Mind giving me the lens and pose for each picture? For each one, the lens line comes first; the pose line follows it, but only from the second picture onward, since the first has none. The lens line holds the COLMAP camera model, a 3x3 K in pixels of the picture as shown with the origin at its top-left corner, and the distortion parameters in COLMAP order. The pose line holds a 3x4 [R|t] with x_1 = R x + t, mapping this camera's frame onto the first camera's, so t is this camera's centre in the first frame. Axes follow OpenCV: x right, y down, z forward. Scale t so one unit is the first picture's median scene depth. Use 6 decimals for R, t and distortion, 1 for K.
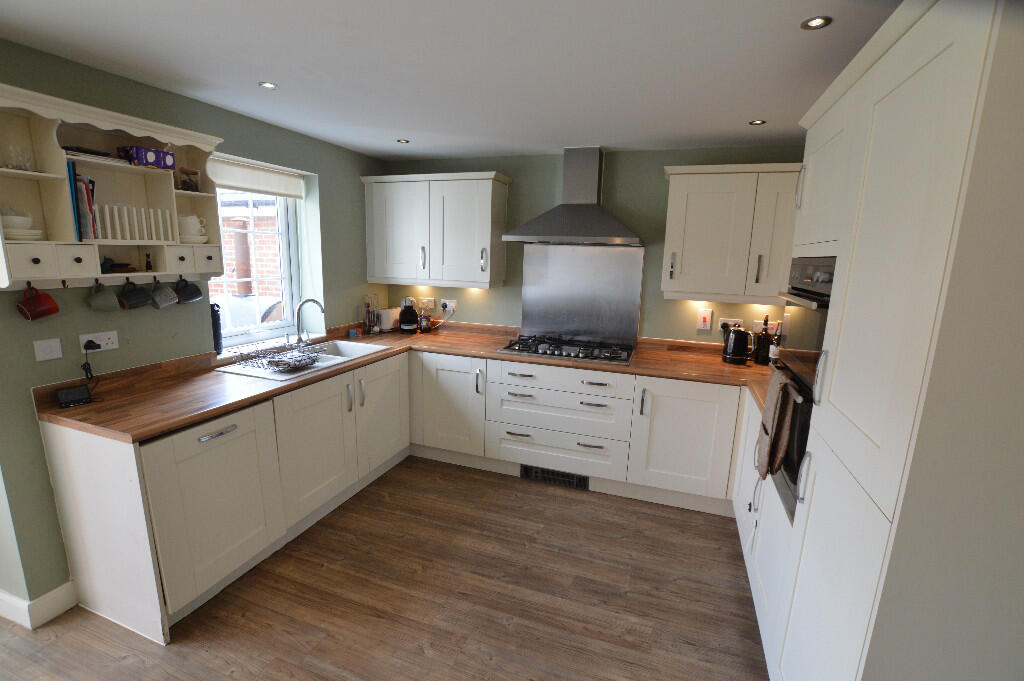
lens RADIAL K [[454.2, 0, 513.0], [0, 454.2, 345.7], [0, 0, 1]] dist [-0.027472, 0.000675]
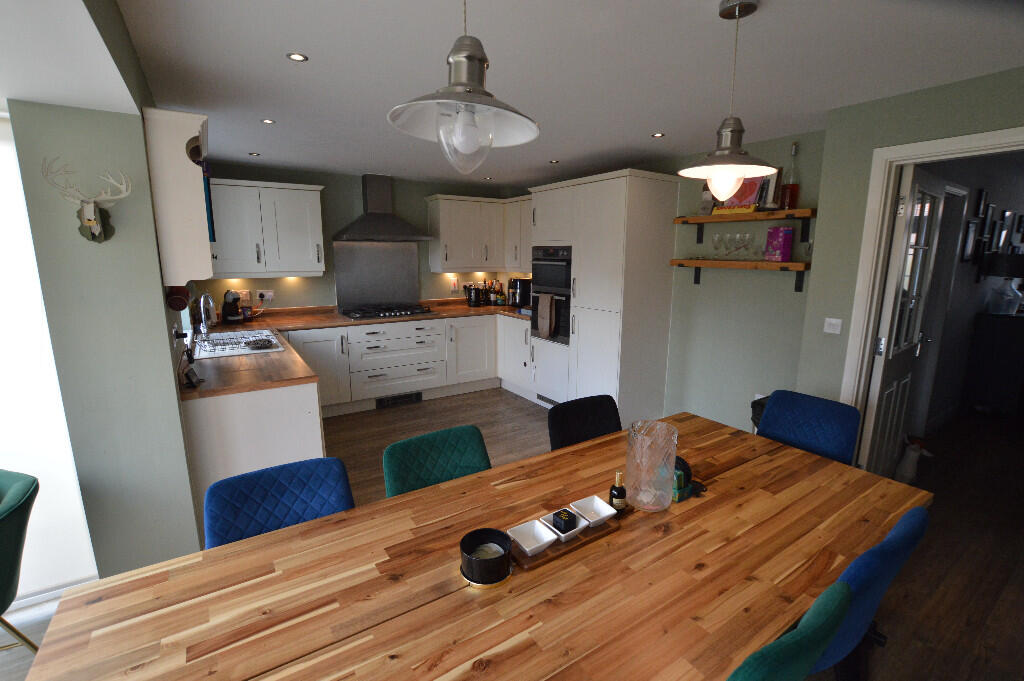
lens RADIAL K [[454.2, 0, 513.4], [0, 454.2, 339.1], [0, 0, 1]] dist [-0.027472, 0.000675]
pose [[0.599000, -0.173521, 0.781722, -0.835366], [0.168706, 0.981673, 0.088633, 0.030482], [-0.782775, 0.078790, 0.617296, -0.213808]]
